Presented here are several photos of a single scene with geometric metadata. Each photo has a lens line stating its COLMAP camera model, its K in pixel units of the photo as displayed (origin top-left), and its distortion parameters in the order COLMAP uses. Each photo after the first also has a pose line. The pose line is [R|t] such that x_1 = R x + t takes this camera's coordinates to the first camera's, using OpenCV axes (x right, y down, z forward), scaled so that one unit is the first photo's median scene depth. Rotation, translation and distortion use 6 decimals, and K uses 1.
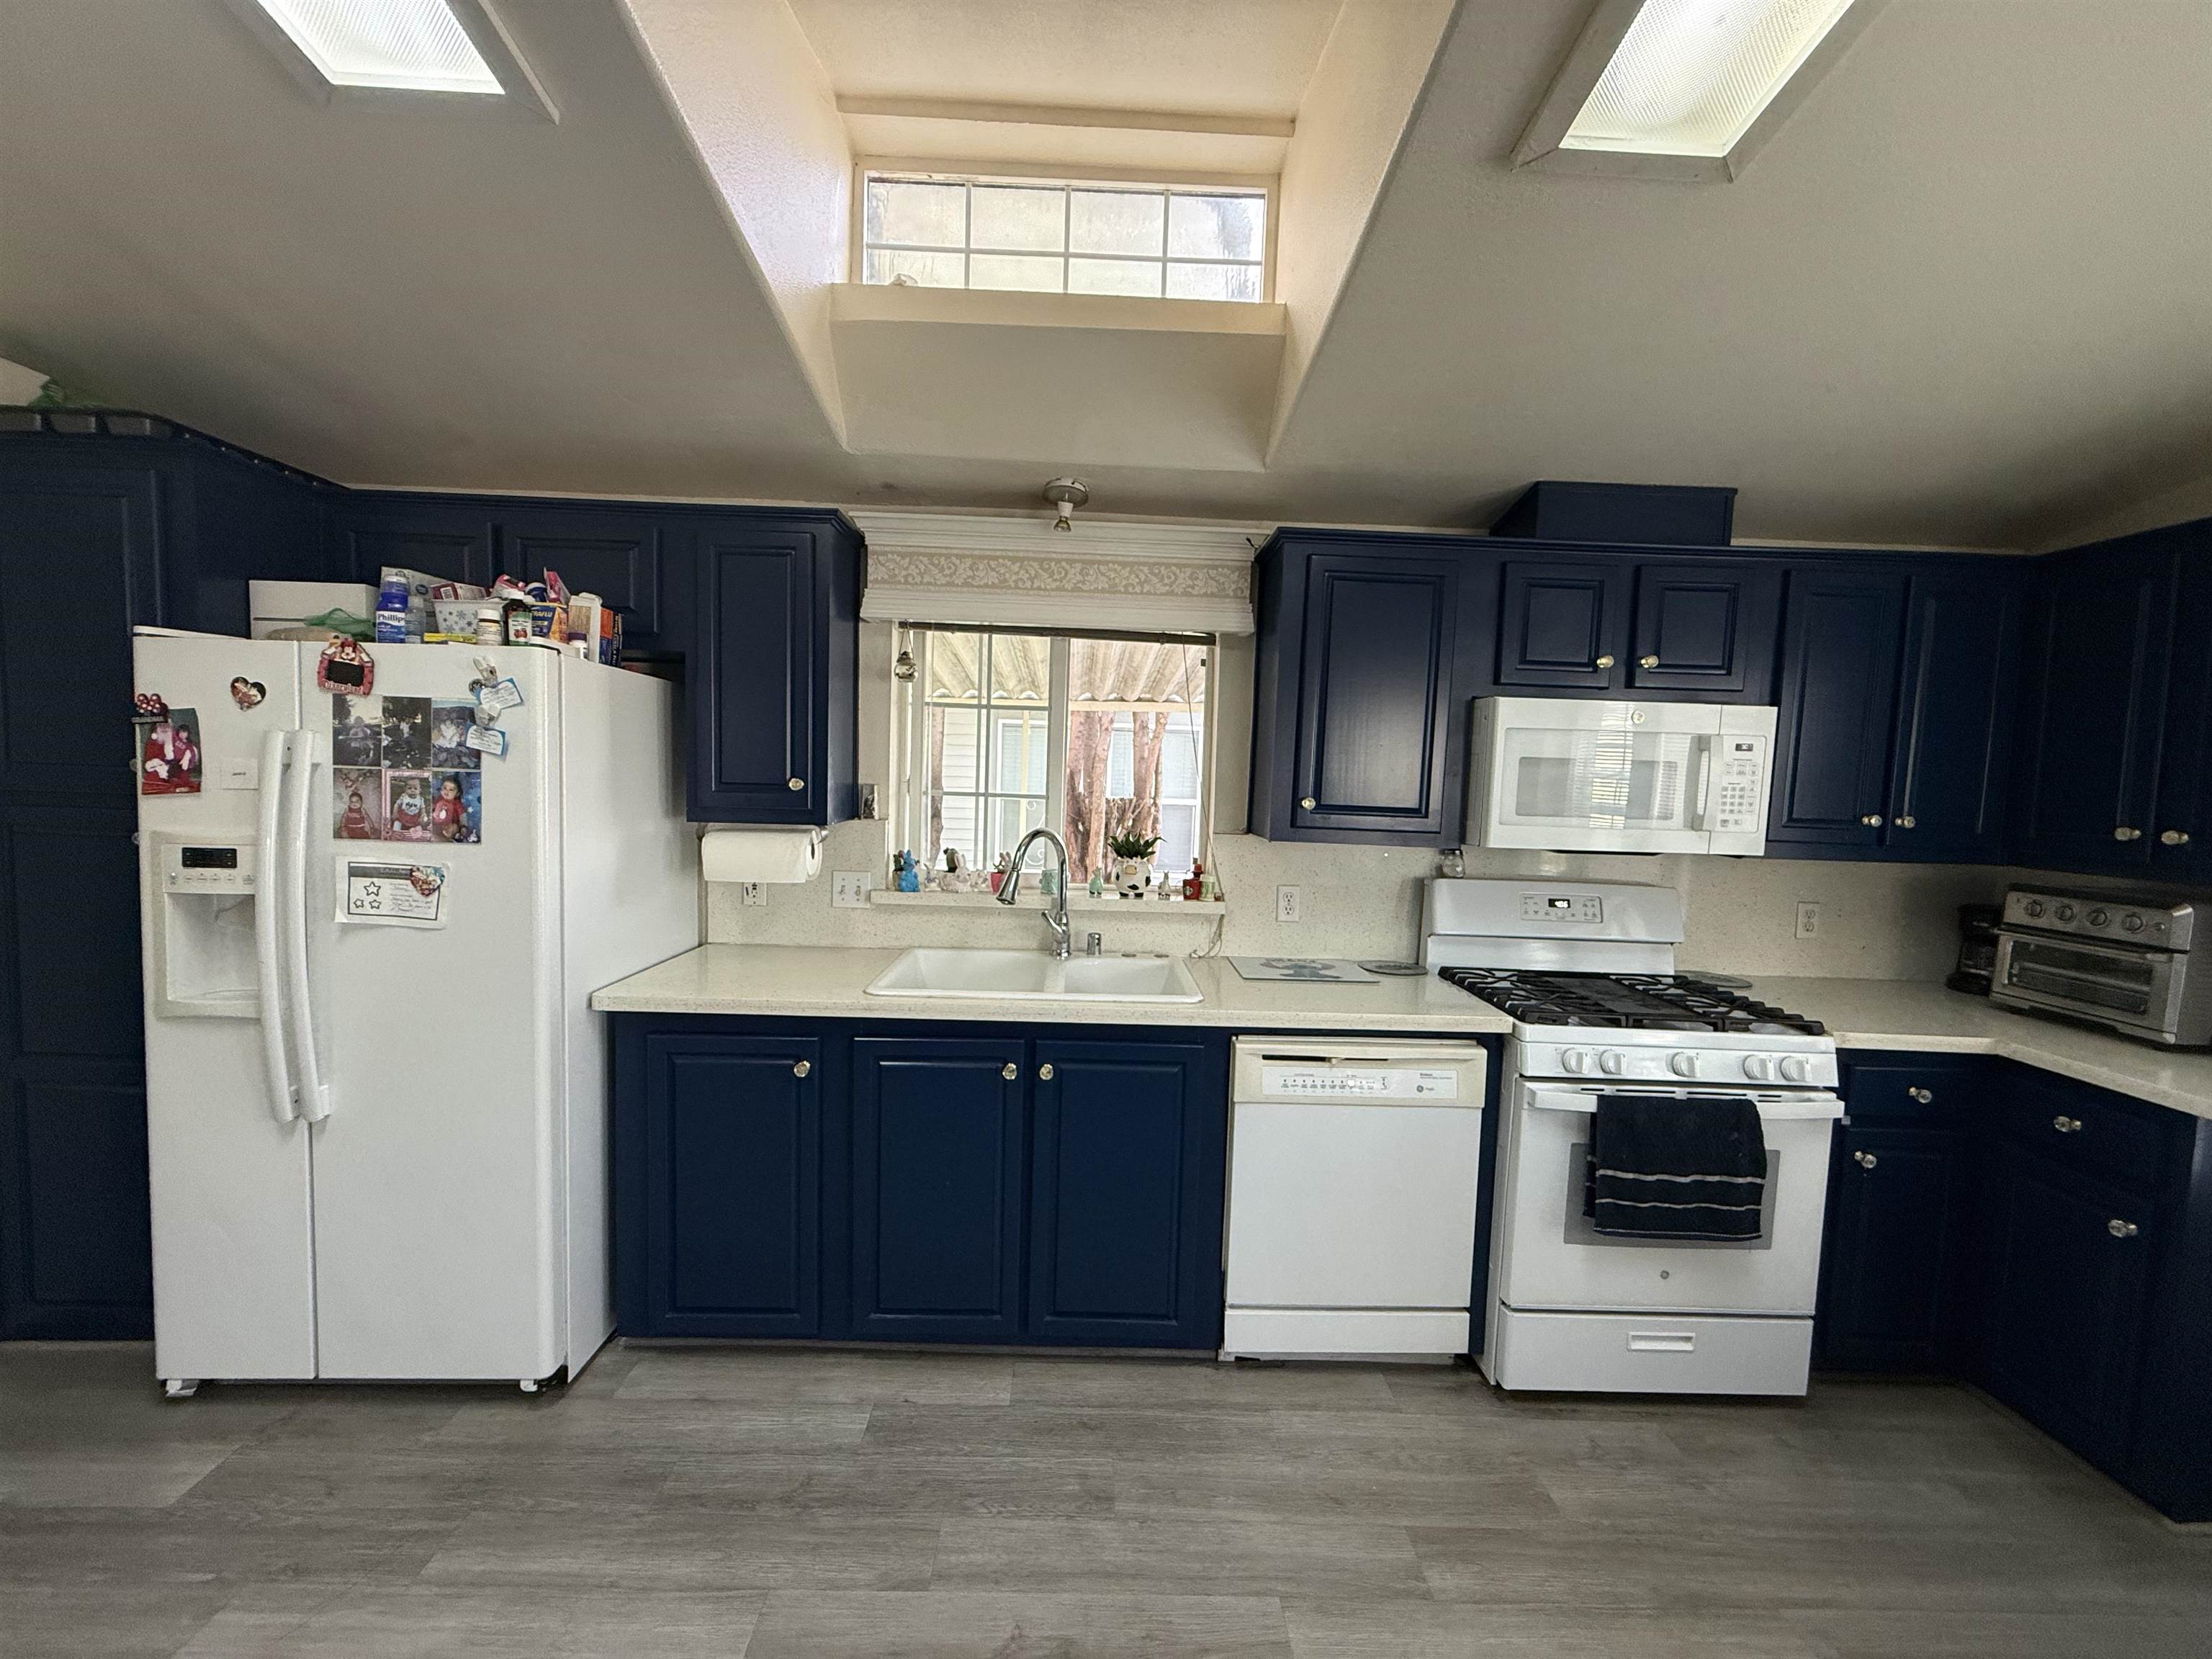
lens RADIAL K [[876.5, 0, 1105.0], [0, 876.5, 832.7], [0, 0, 1]] dist [-0.001626, 0.000487]
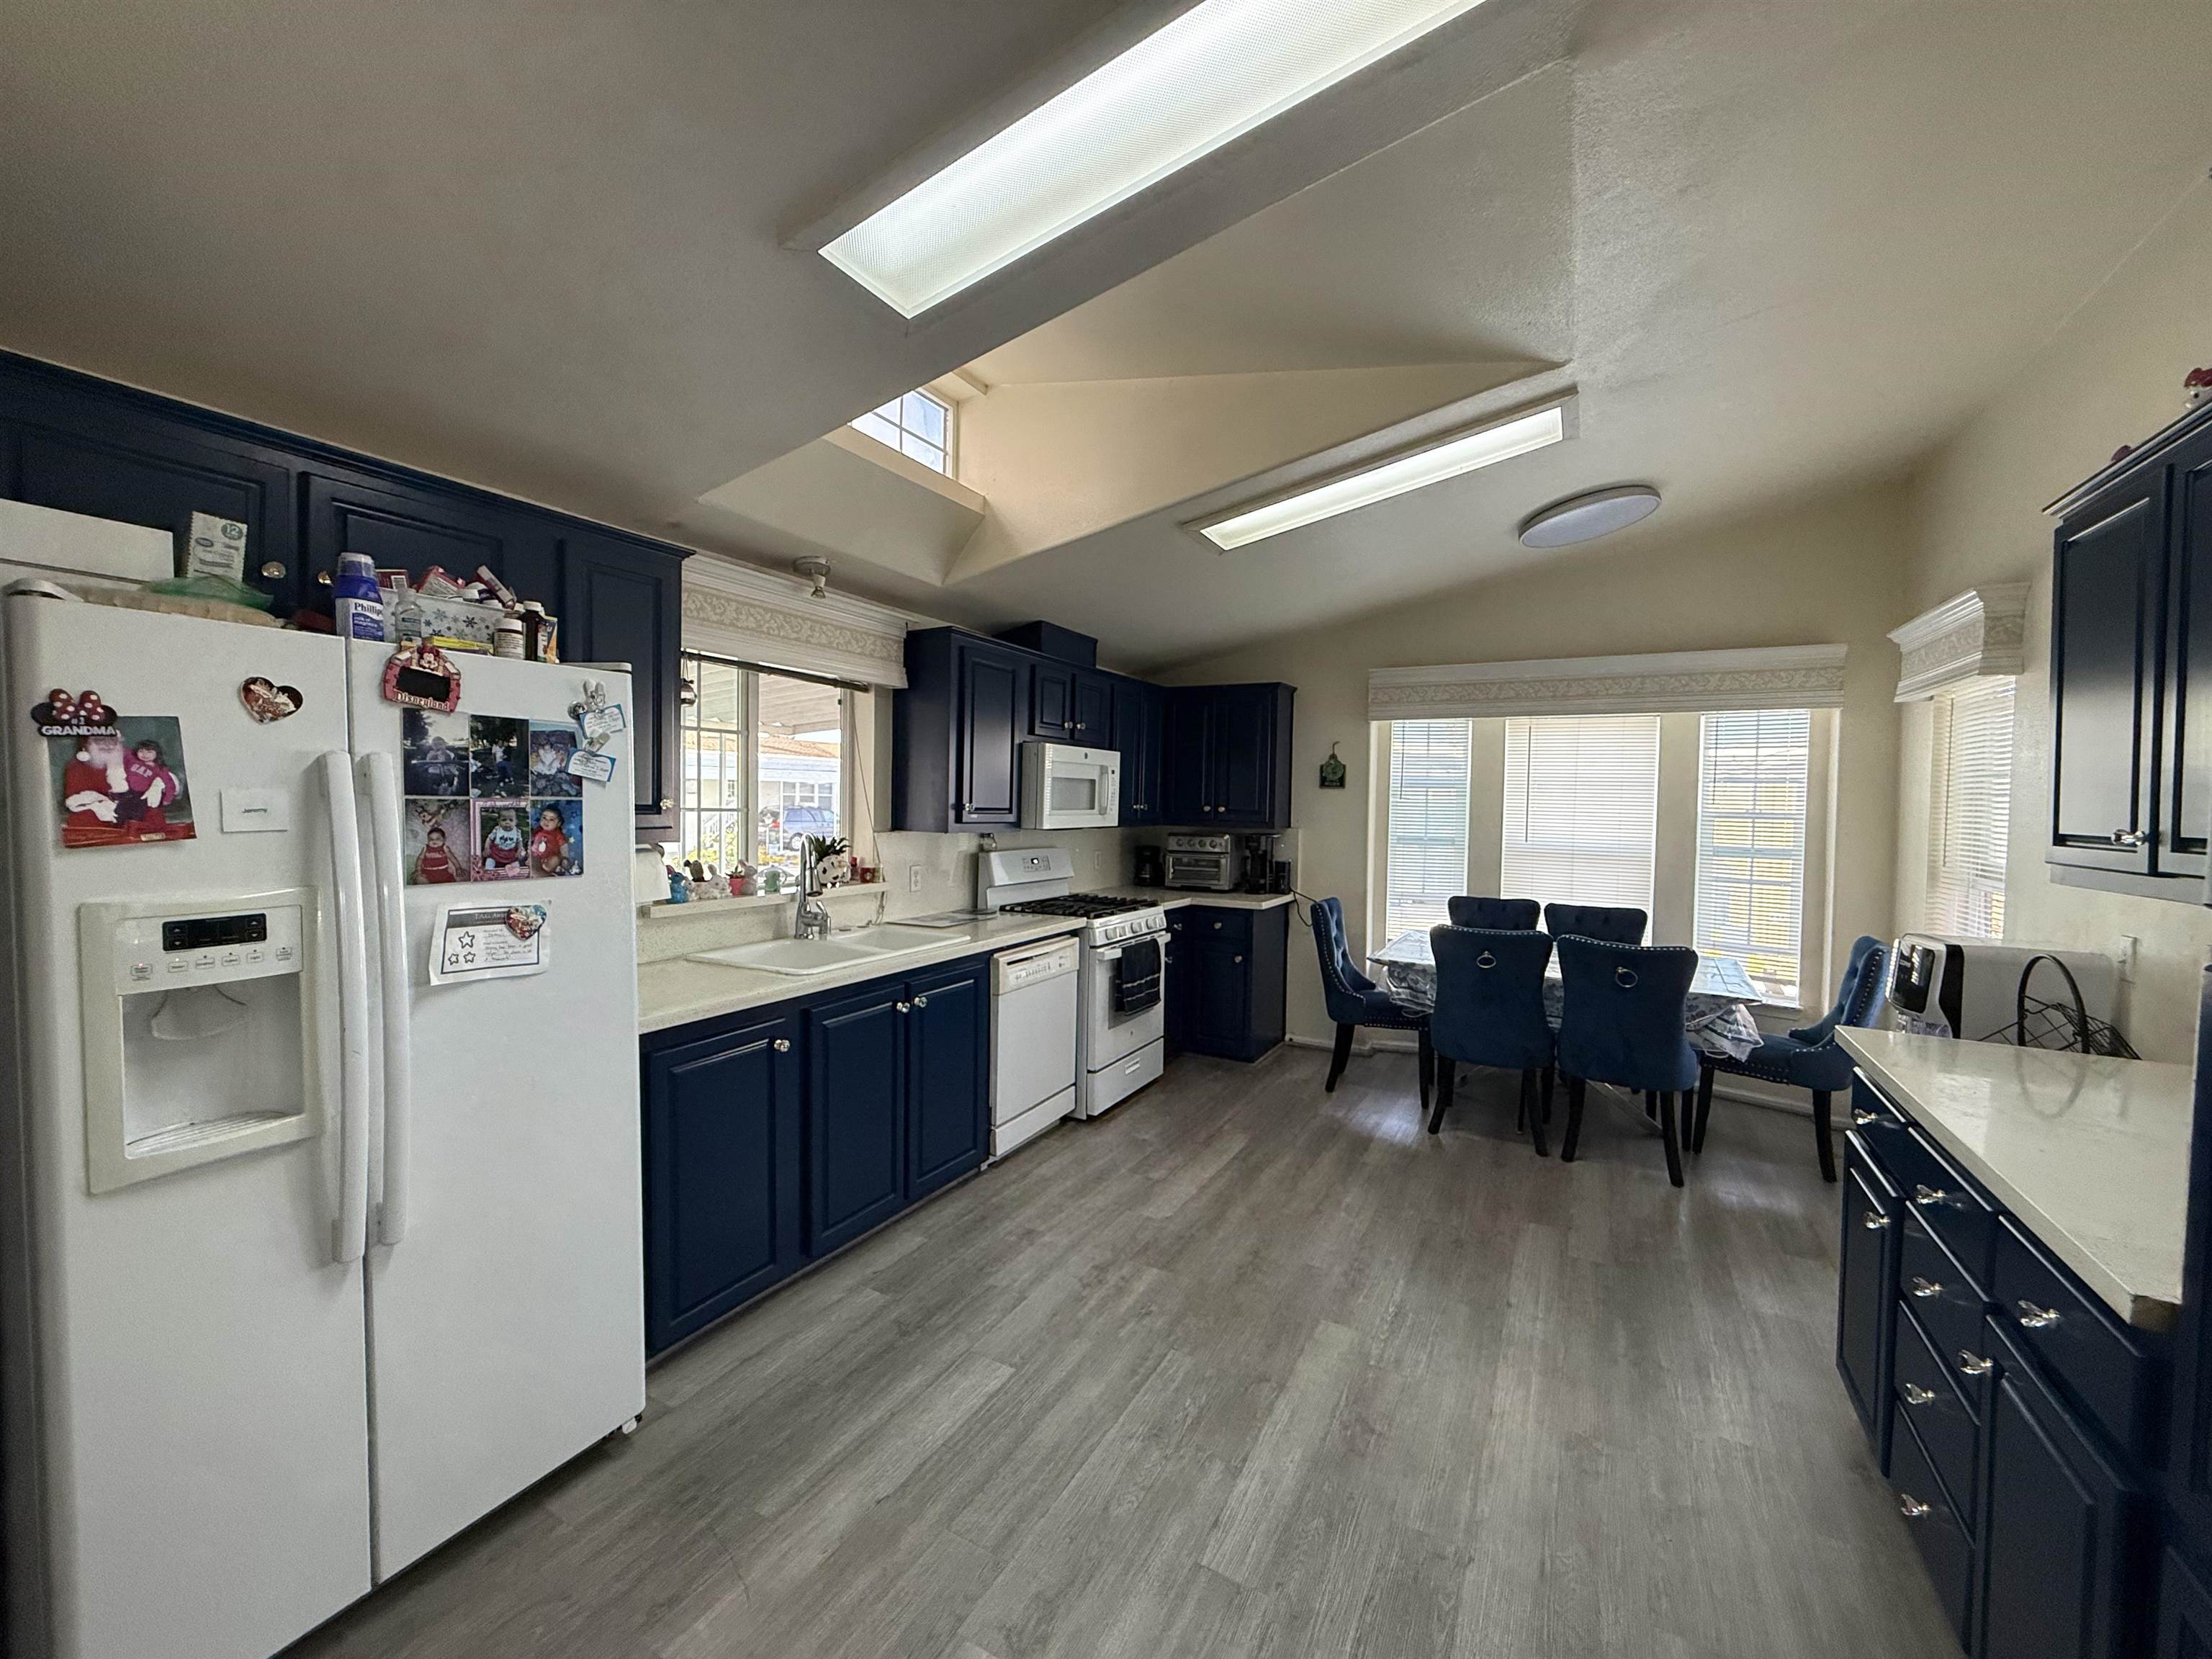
lens RADIAL K [[876.5, 0, 1106.5], [0, 876.5, 831.7], [0, 0, 1]] dist [-0.001626, 0.000487]
pose [[0.493716, -0.056072, 0.867814, -1.260218], [0.057582, 0.997837, 0.031713, -0.031972], [-0.867715, 0.034314, 0.495876, 0.033215]]
